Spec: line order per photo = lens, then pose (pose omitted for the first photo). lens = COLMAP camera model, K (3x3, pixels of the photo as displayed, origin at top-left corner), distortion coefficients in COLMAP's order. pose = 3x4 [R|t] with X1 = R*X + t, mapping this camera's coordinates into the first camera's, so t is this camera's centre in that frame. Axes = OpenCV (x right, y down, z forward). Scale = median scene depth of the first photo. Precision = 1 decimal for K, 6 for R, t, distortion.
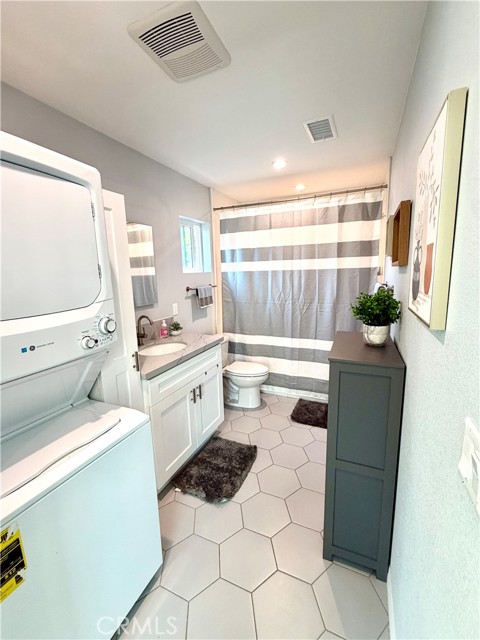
lens RADIAL K [[275.0, 0, 236.5], [0, 275.0, 317.4], [0, 0, 1]] dist [-0.000058, 0.000064]
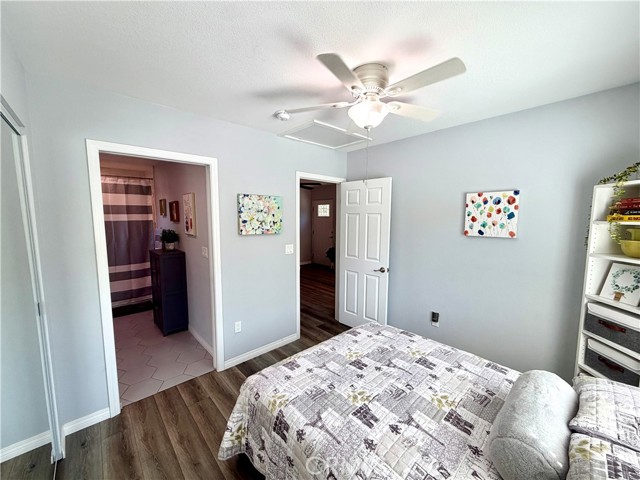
lens RADIAL K [[269.0, 0, 321.8], [0, 269.0, 241.3], [0, 0, 1]] dist [-0.000940, -0.000310]
pose [[0.398180, -0.064323, 0.915049, -0.694254], [0.144043, 0.989548, 0.006881, 0.110498], [-0.905927, 0.129066, 0.403284, -0.742690]]
